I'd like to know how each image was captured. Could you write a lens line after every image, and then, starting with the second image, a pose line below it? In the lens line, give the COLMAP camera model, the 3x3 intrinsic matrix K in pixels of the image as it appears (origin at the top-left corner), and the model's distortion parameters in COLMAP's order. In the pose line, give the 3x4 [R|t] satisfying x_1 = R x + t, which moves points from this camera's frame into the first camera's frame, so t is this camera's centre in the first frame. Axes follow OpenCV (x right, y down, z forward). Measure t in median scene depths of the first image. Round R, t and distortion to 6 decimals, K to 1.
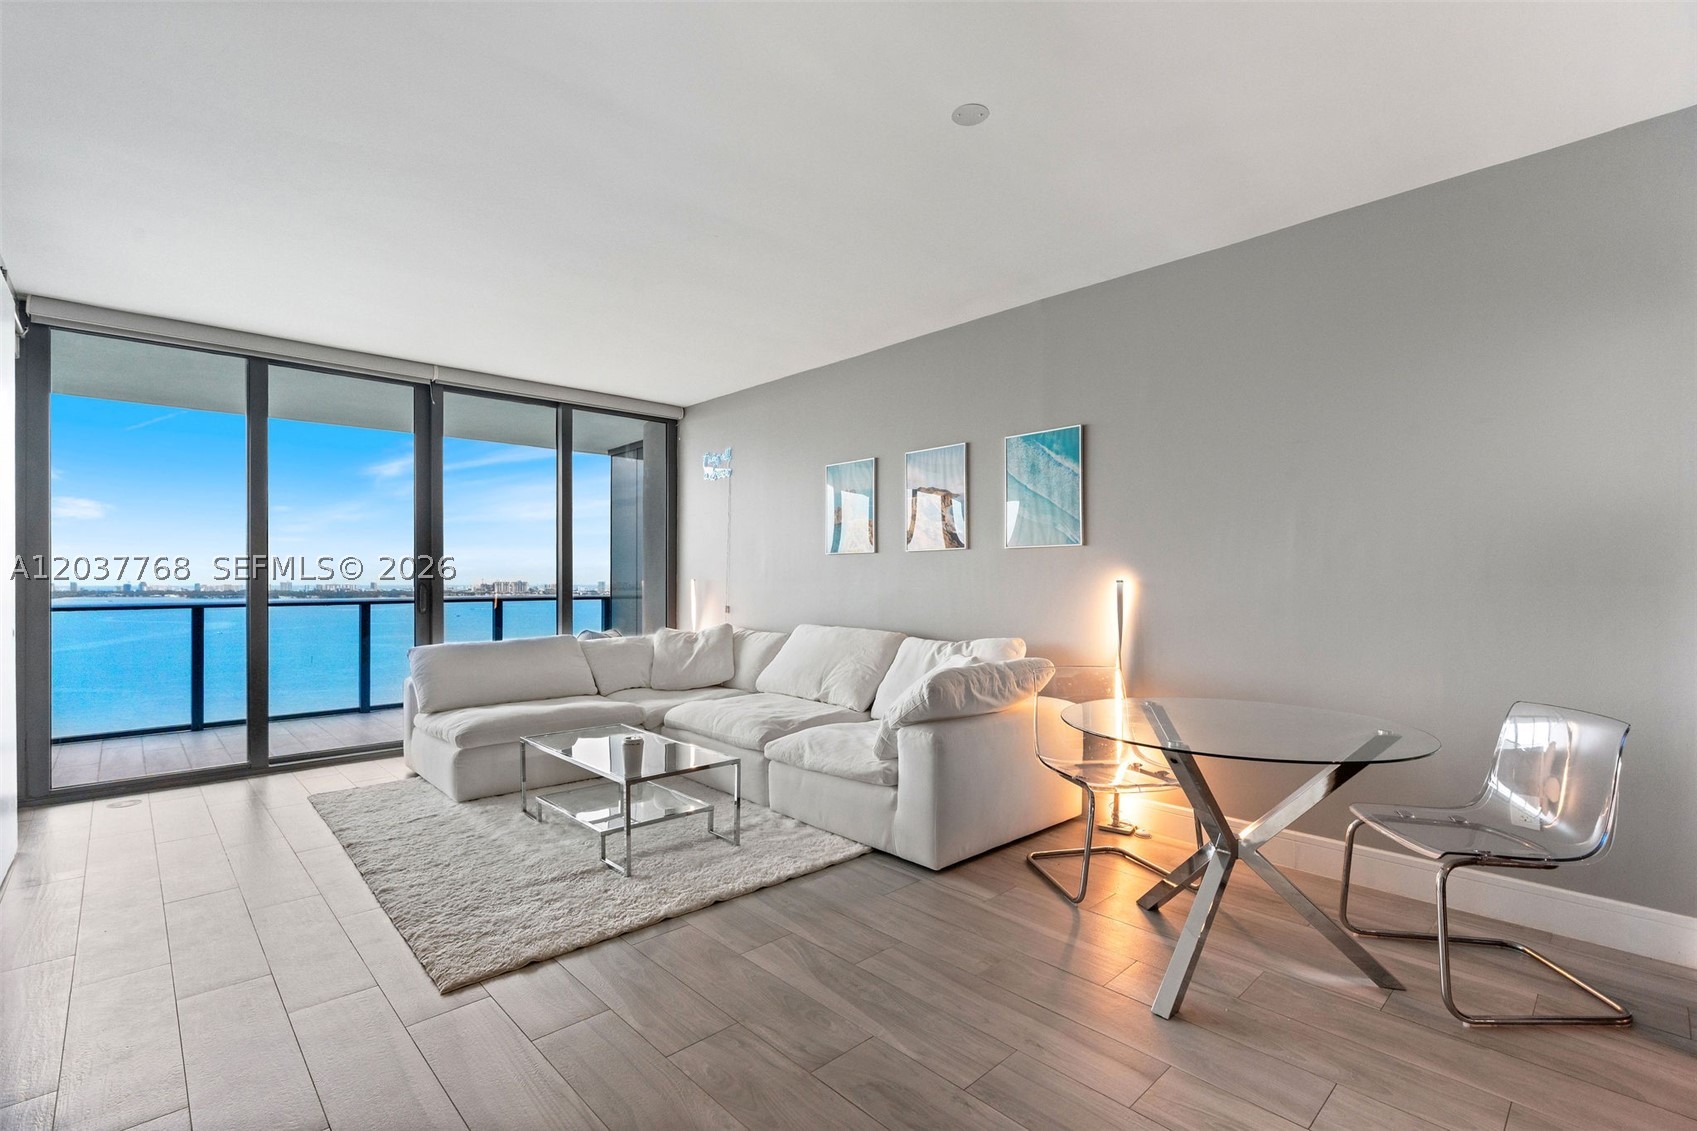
lens RADIAL K [[765.2, 0, 839.7], [0, 765.2, 579.2], [0, 0, 1]] dist [-0.009021, 0.003392]
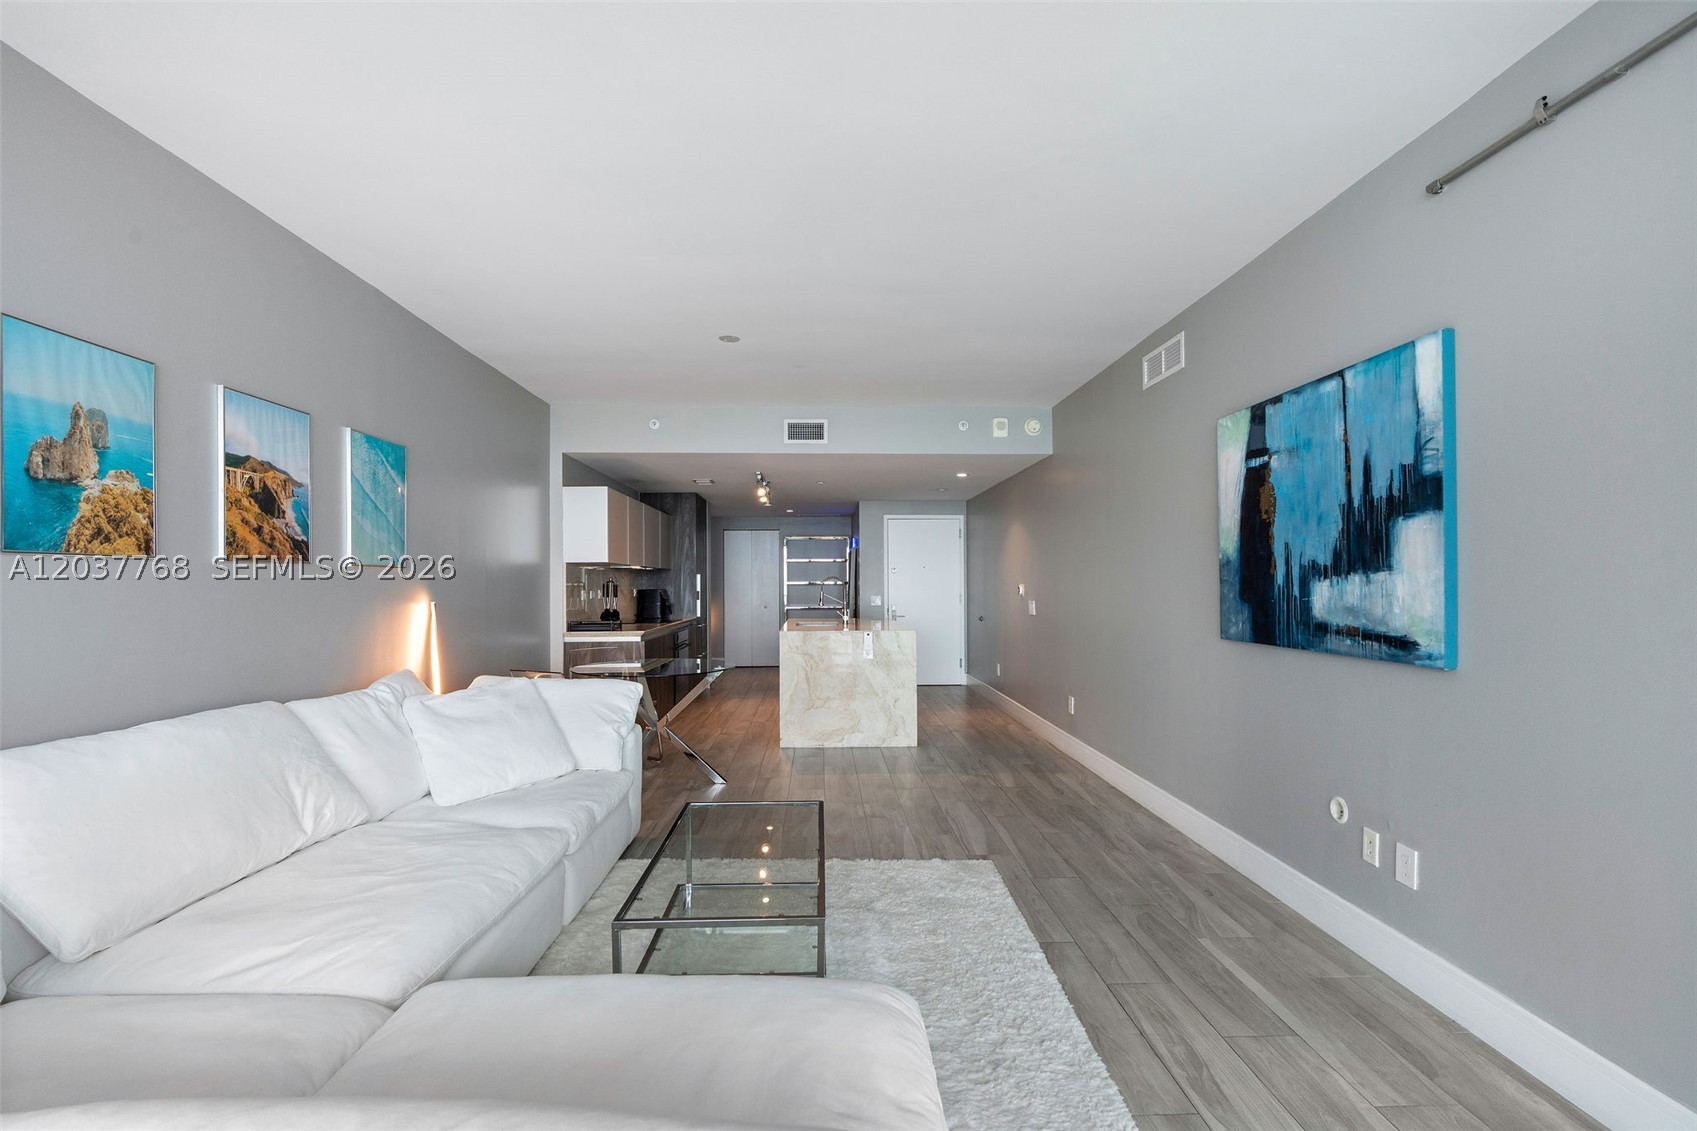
lens RADIAL K [[765.2, 0, 839.4], [0, 765.2, 573.0], [0, 0, 1]] dist [-0.009021, 0.003392]
pose [[-0.744159, 0.011580, 0.667902, -0.626309], [0.002915, 0.999897, -0.014088, -0.017404], [-0.667996, -0.008536, -0.744116, 1.112491]]
